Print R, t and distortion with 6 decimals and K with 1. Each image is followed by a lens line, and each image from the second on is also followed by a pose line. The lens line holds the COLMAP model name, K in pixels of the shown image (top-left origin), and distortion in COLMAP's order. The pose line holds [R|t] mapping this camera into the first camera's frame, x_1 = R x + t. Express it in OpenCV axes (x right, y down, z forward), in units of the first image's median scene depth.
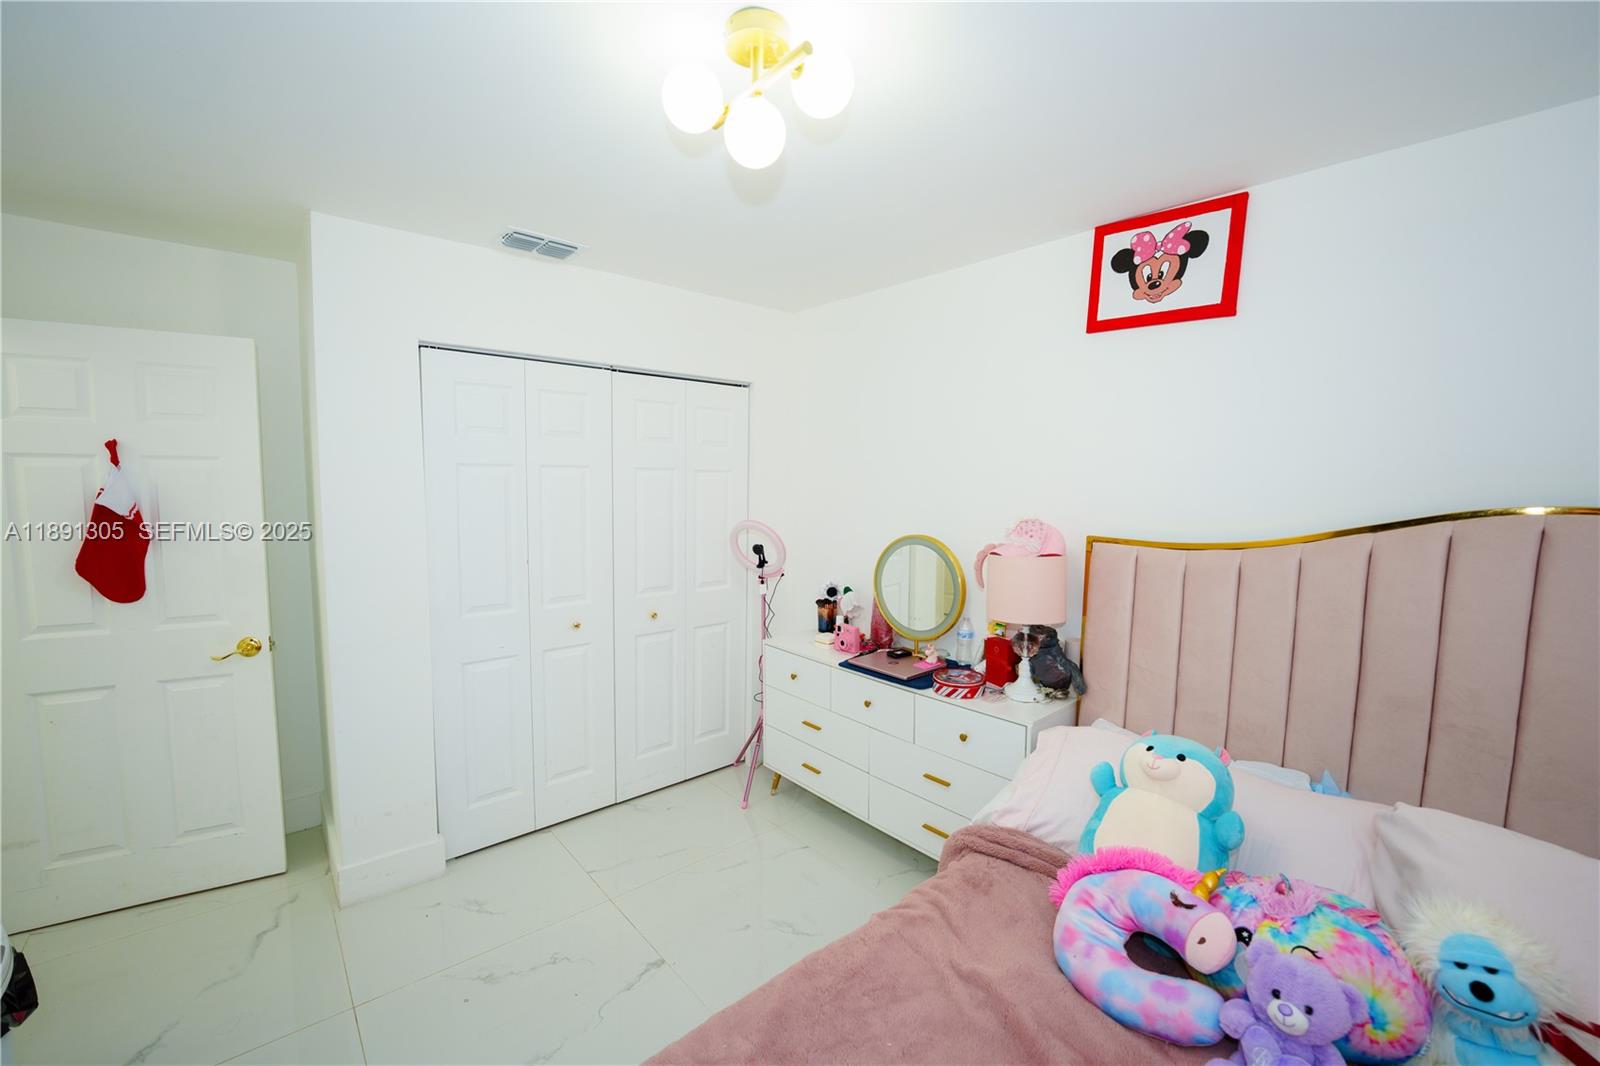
lens RADIAL K [[648.9, 0, 797.9], [0, 648.9, 535.4], [0, 0, 1]] dist [-0.028180, 0.002772]
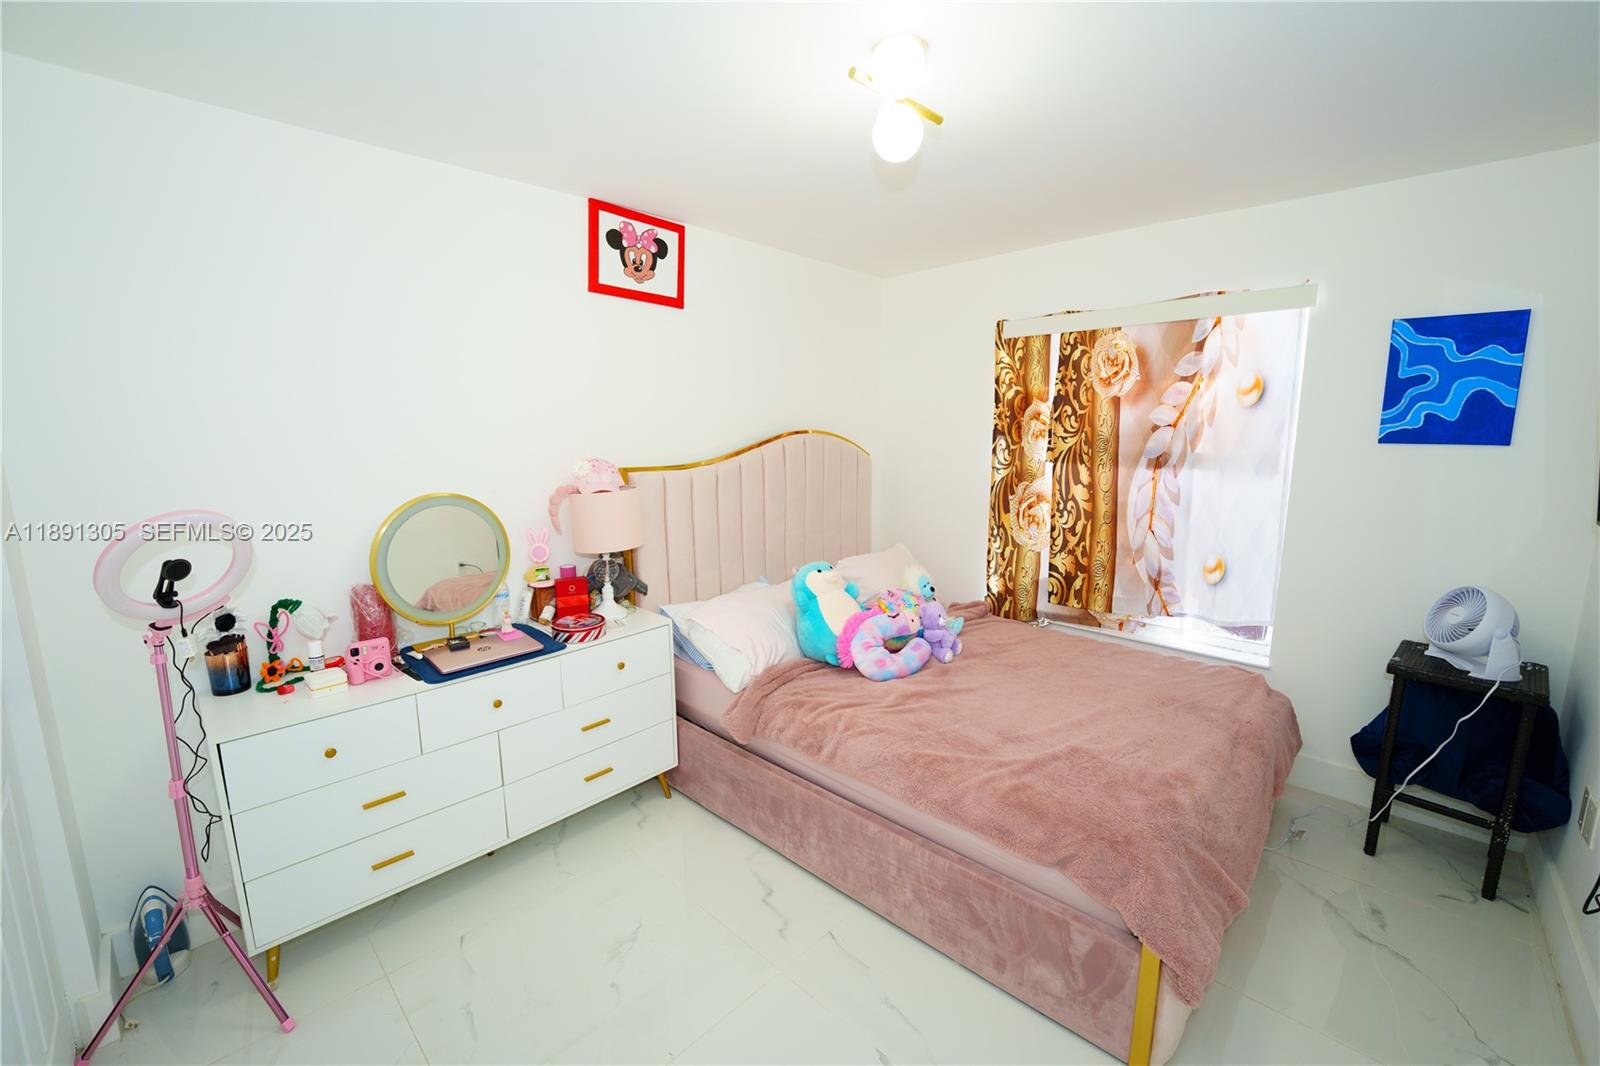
lens RADIAL K [[648.9, 0, 805.5], [0, 648.9, 532.5], [0, 0, 1]] dist [-0.028180, 0.002772]
pose [[-0.084492, -0.175905, 0.980774, -0.840558], [0.092785, 0.978629, 0.183514, -0.076114], [-0.992095, 0.106506, -0.066365, 0.802827]]
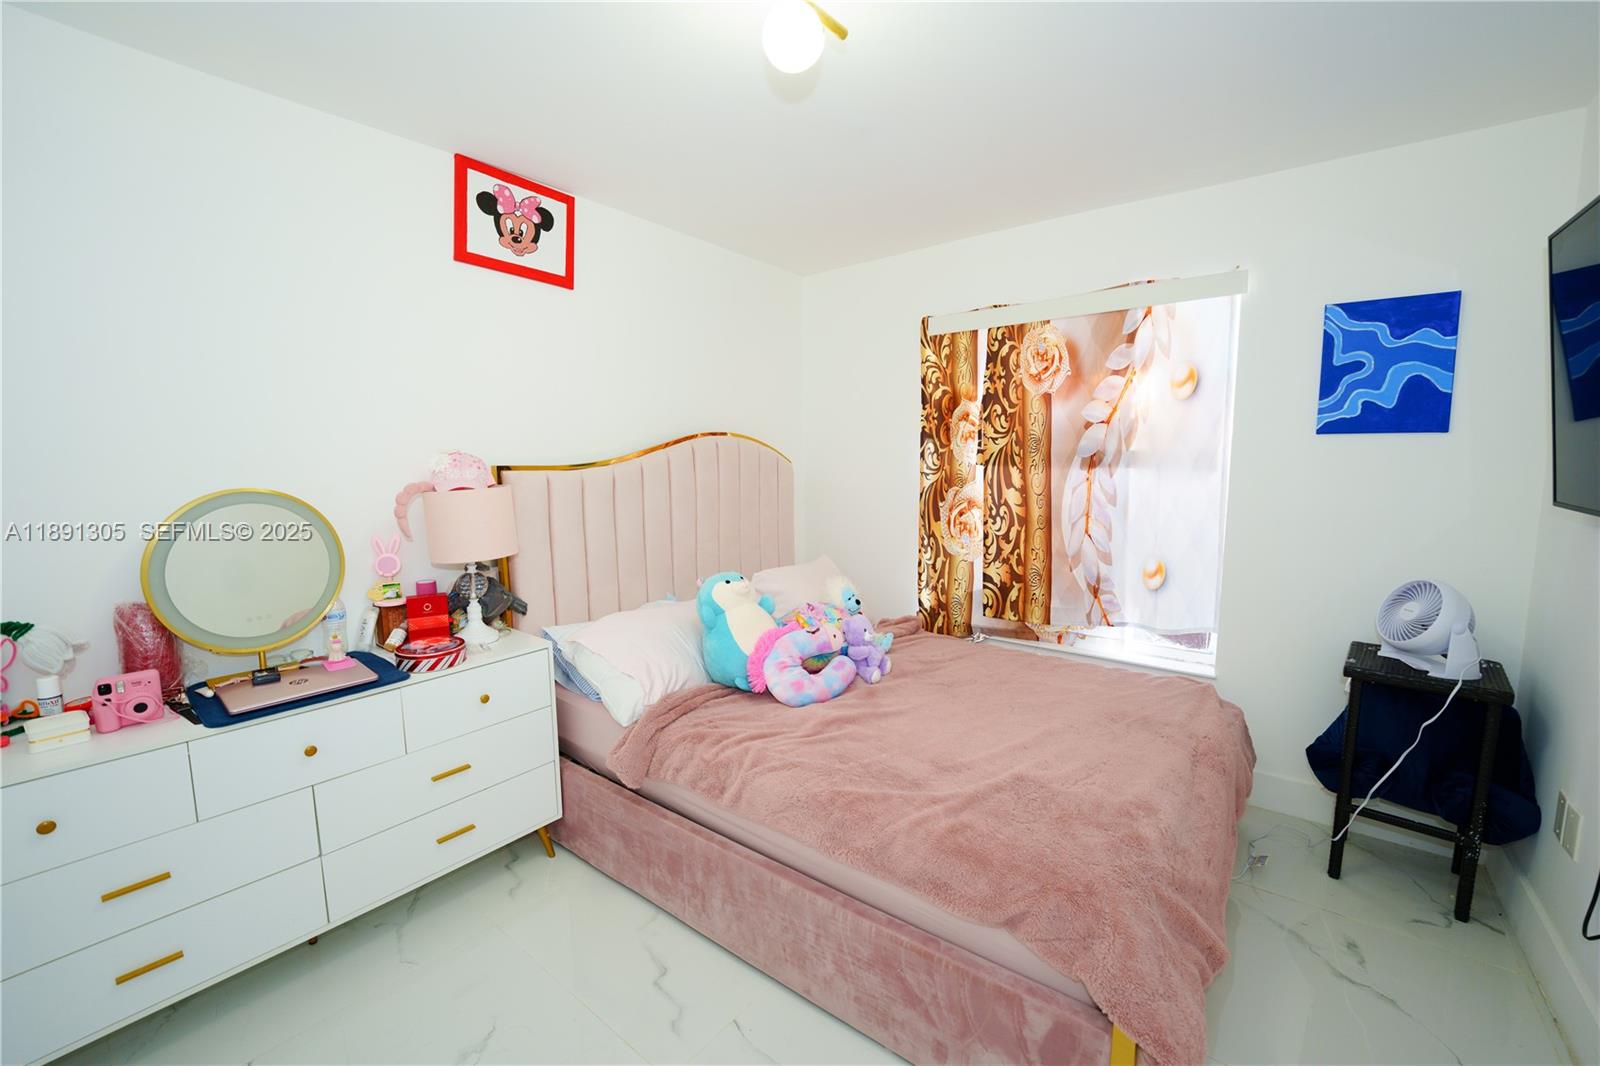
lens RADIAL K [[648.9, 0, 805.4], [0, 648.9, 530.3], [0, 0, 1]] dist [-0.028180, 0.002772]
pose [[-0.181000, -0.125172, 0.975485, -0.703768], [0.090847, 0.985499, 0.143314, -0.000299], [-0.979278, 0.114560, -0.167003, 0.744440]]
